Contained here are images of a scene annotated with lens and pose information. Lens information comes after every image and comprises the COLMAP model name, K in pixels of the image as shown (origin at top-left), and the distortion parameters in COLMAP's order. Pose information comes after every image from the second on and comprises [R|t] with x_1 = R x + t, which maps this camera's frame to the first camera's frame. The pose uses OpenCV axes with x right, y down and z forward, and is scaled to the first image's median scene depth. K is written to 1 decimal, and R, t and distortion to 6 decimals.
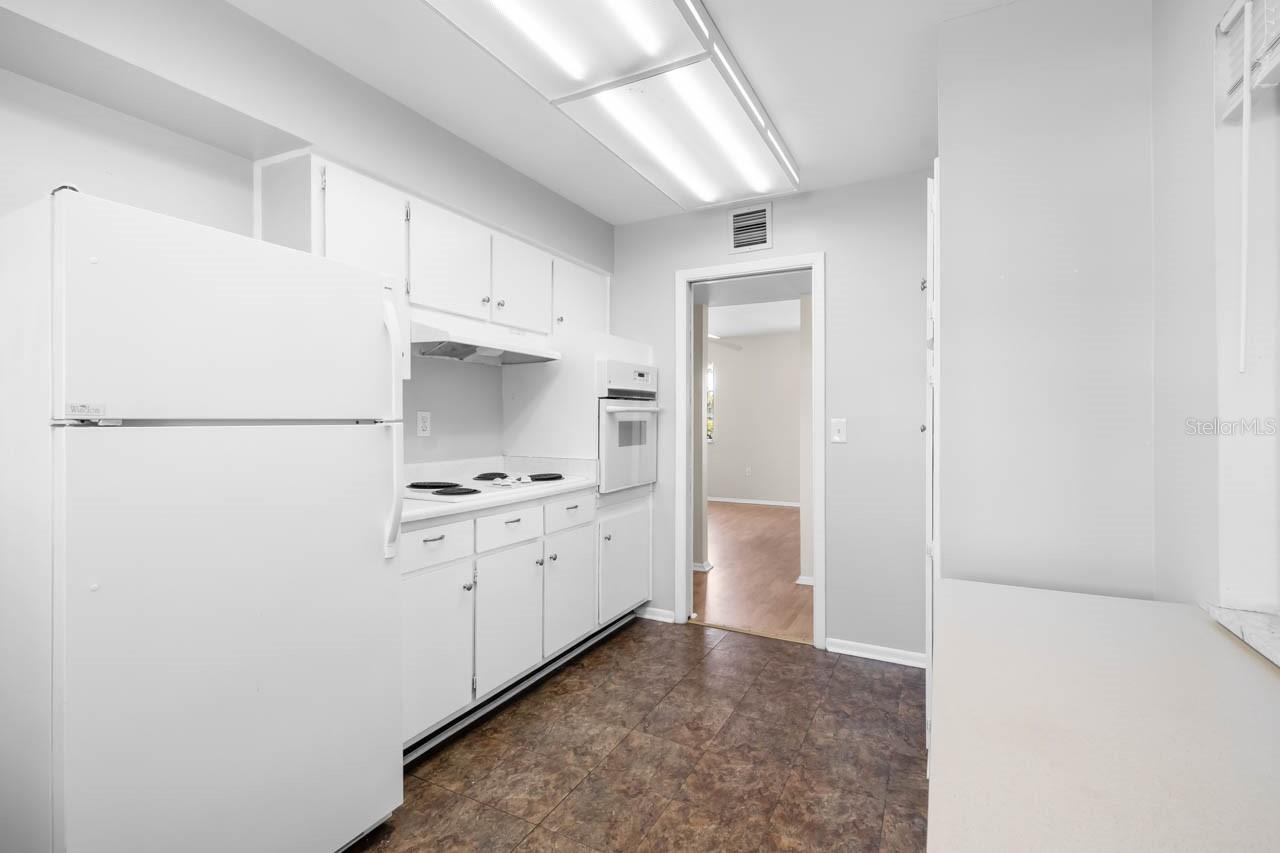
lens RADIAL K [[576.2, 0, 648.6], [0, 576.2, 421.7], [0, 0, 1]] dist [0.000538, 0.000386]
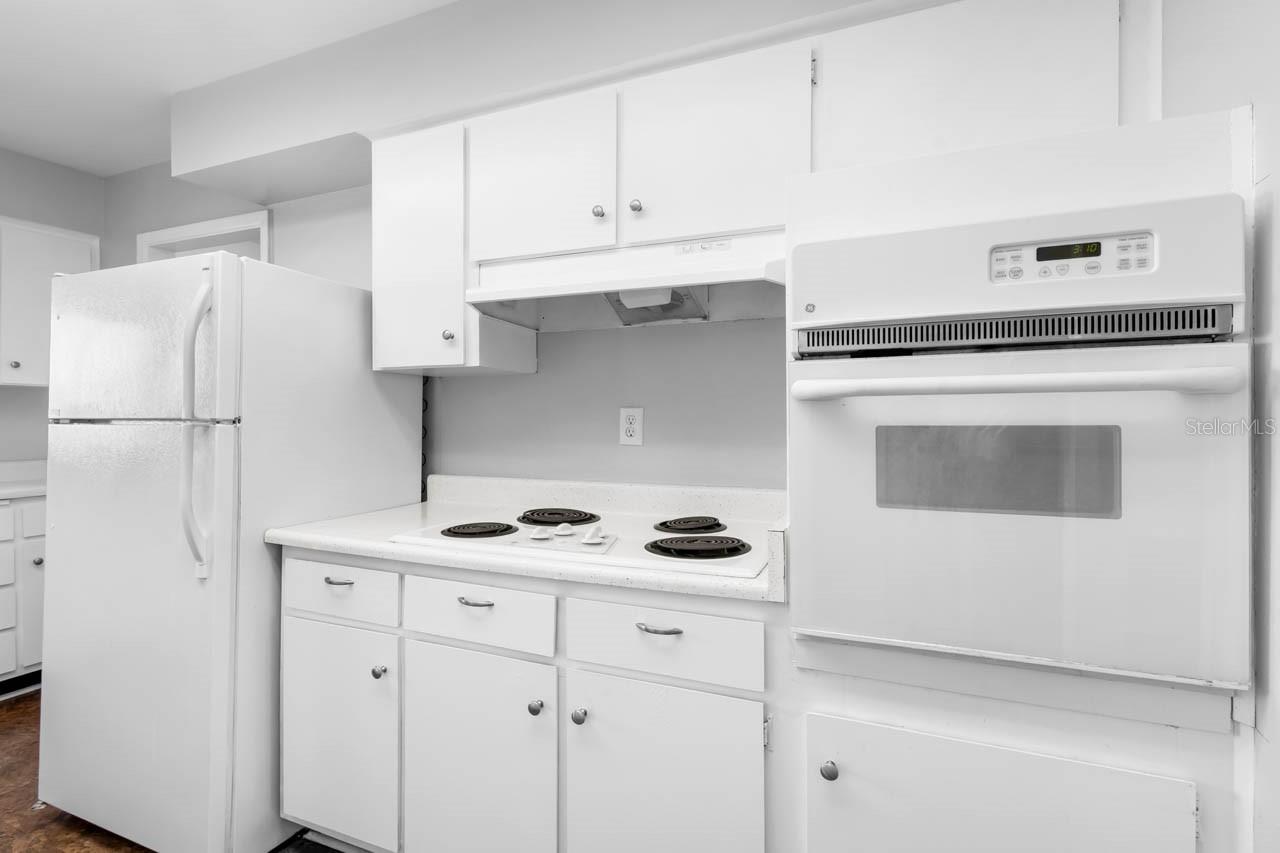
lens RADIAL K [[576.2, 0, 648.6], [0, 576.2, 421.7], [0, 0, 1]] dist [0.000538, 0.000386]
pose [[0.082615, 0.003021, -0.996577, 0.288769], [-0.004869, 0.999985, 0.002627, -0.003356], [0.996570, 0.004635, 0.082629, 0.973767]]
